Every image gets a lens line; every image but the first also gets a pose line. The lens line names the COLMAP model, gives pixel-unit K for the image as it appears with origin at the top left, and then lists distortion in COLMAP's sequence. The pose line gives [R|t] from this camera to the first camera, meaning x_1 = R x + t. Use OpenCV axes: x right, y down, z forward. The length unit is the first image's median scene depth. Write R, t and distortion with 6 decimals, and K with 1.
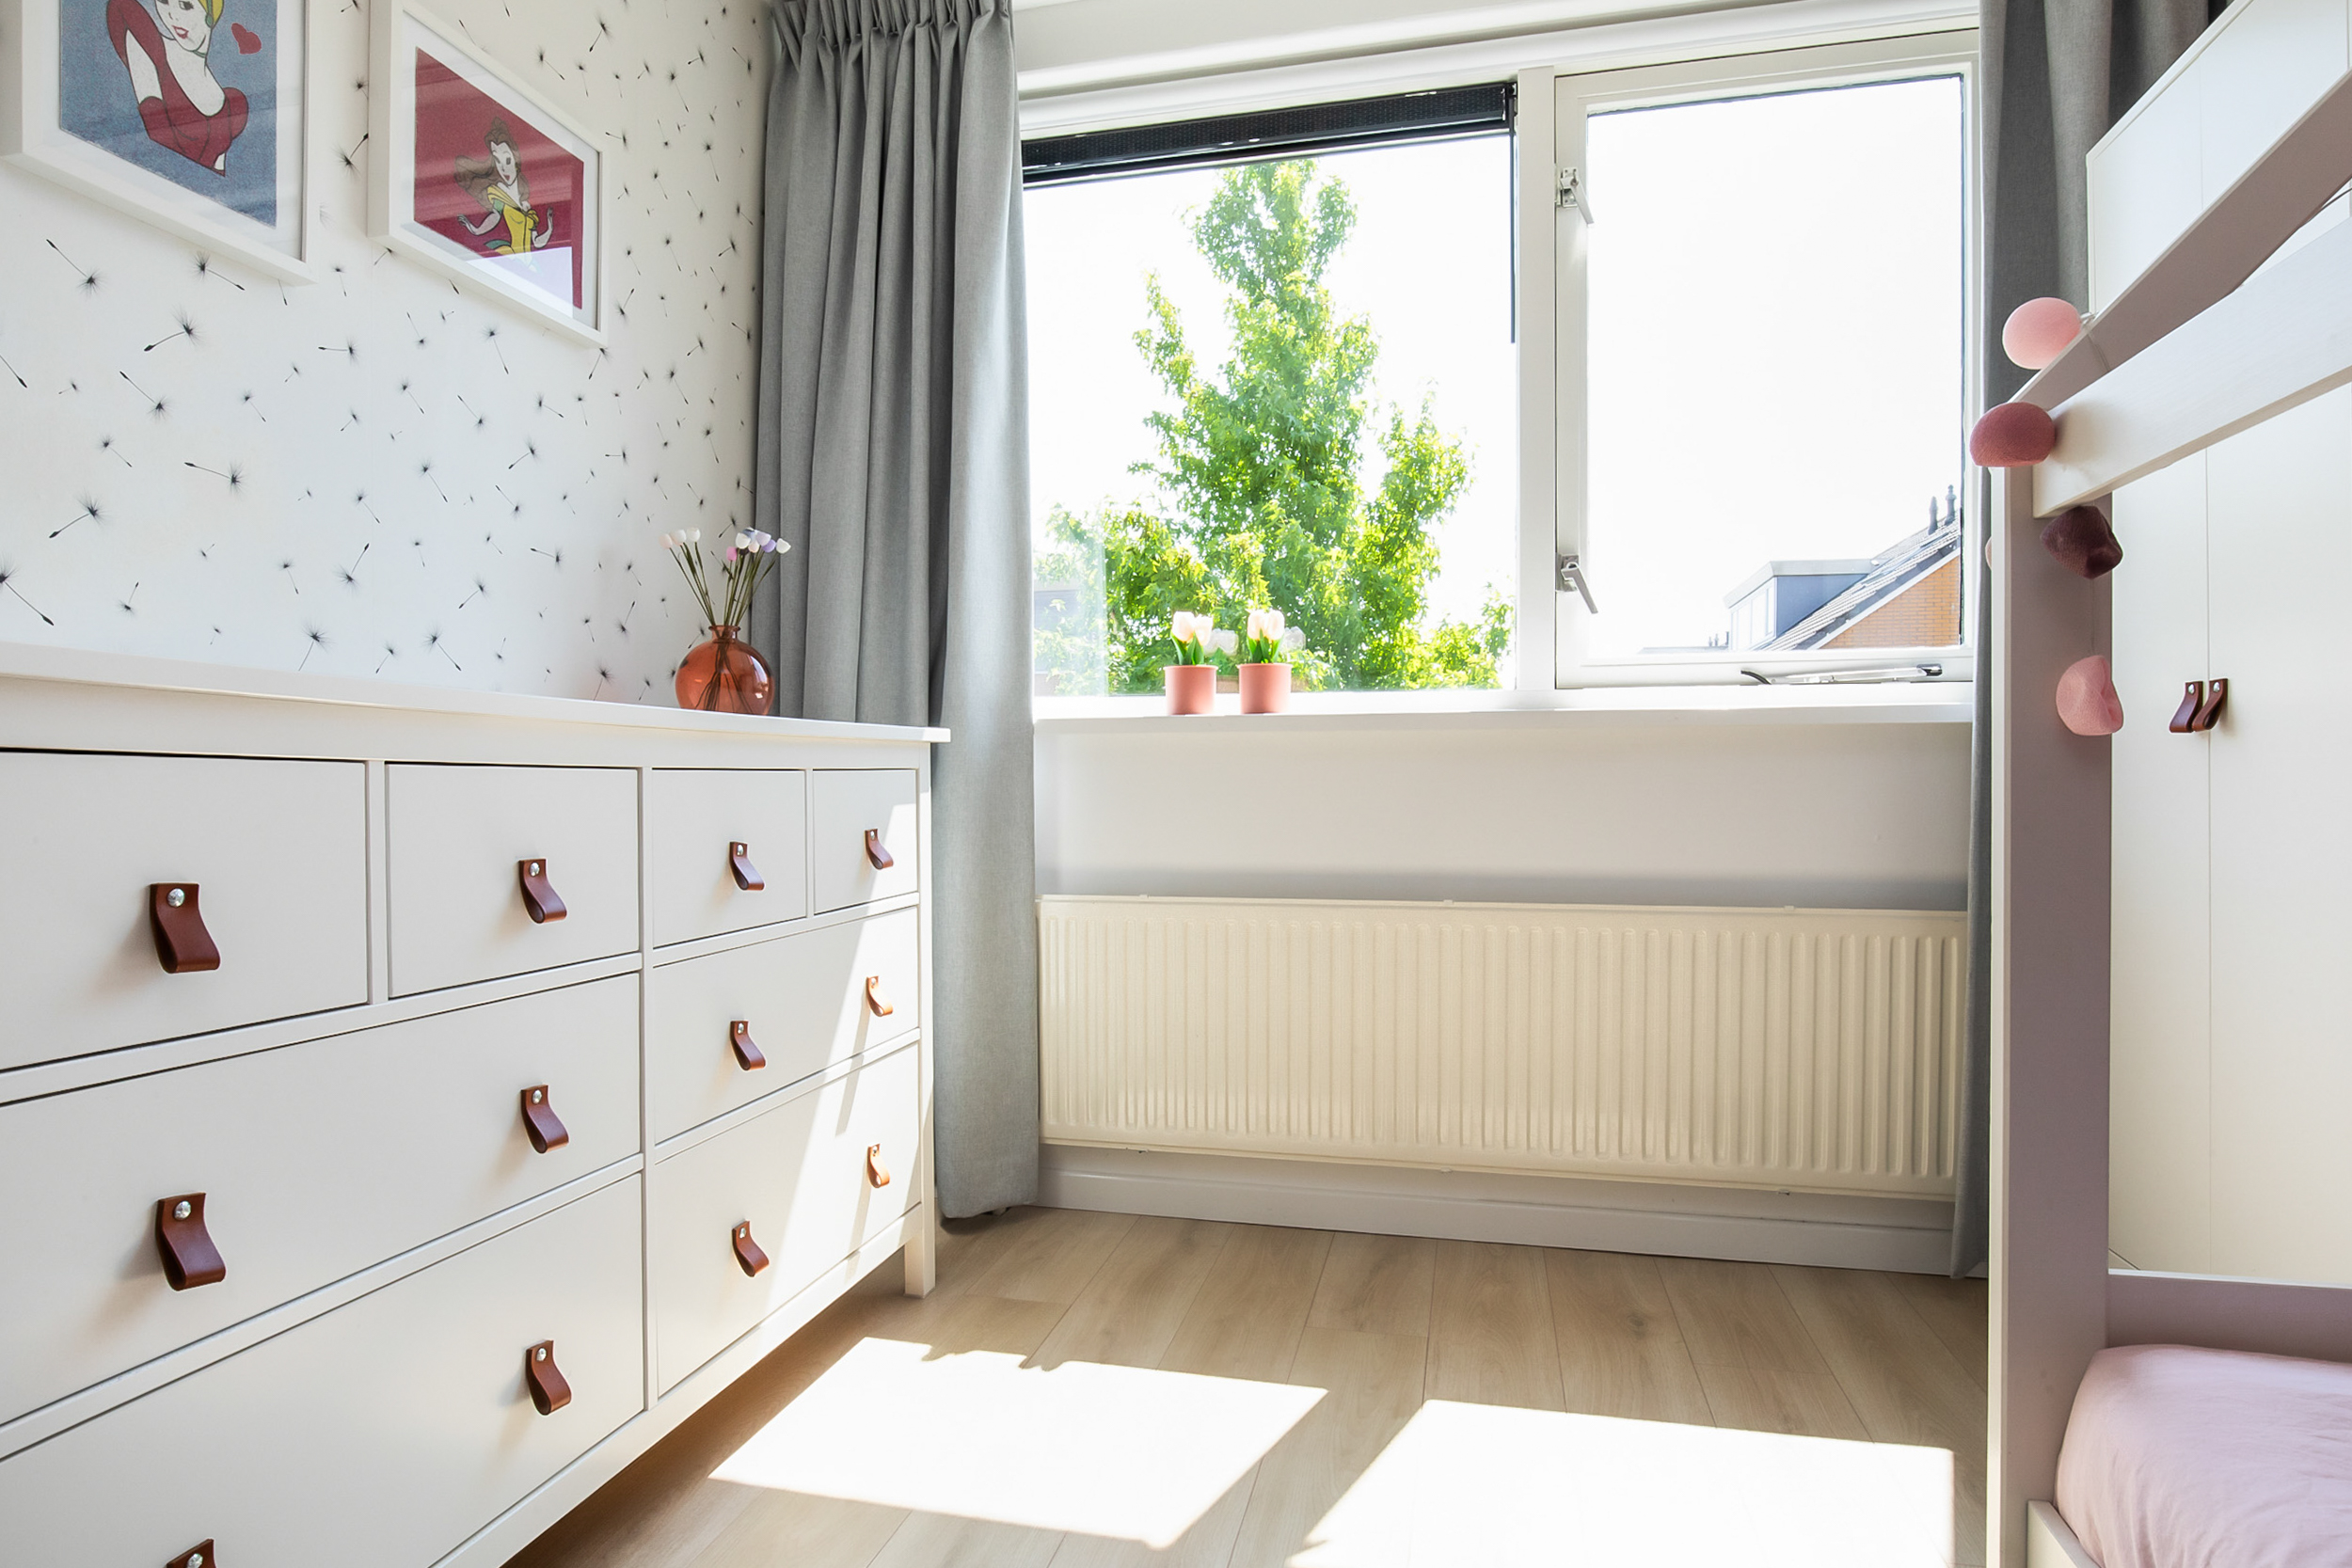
lens RADIAL K [[1270.9, 0, 1176.0], [0, 1270.9, 784.0], [0, 0, 1]] dist [-0.004232, -0.000406]
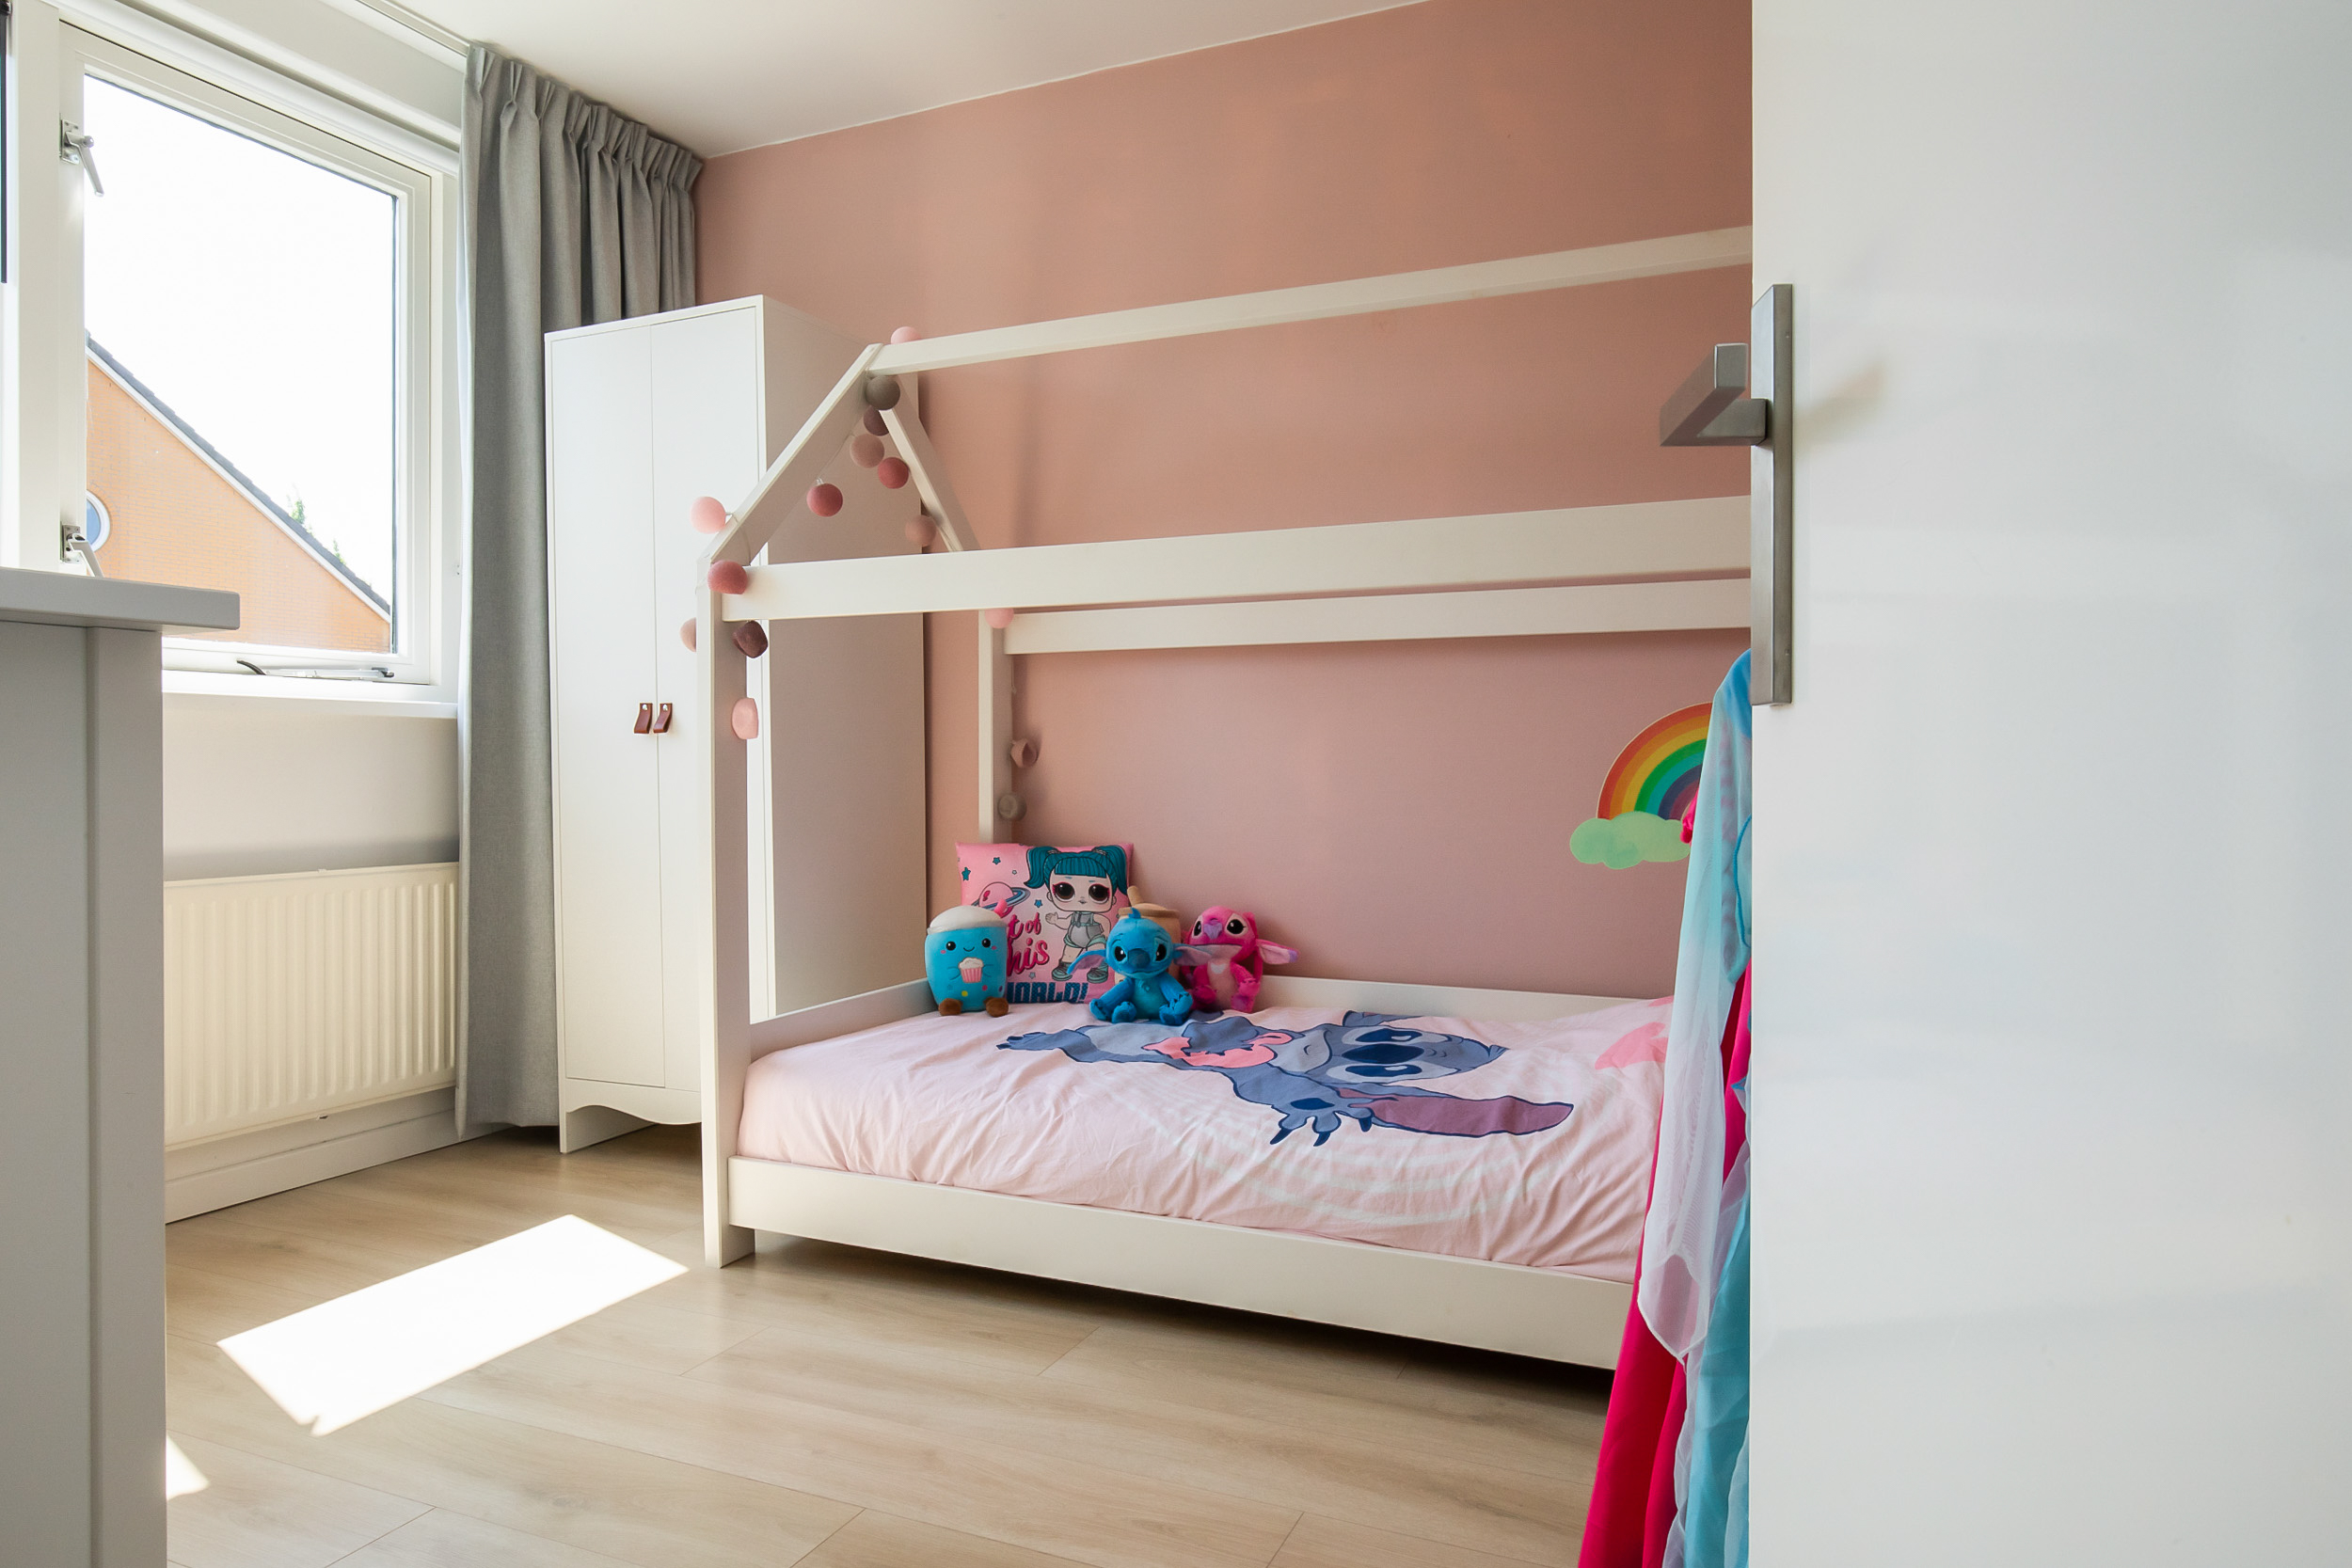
lens RADIAL K [[1446.6, 0, 1176.0], [0, 1446.6, 784.0], [0, 0, 1]] dist [-0.000283, -0.000414]
pose [[0.193286, -0.013981, 0.981043, -0.709239], [0.000455, 0.999900, 0.014160, -0.001906], [-0.981142, -0.002291, 0.193273, -0.023684]]
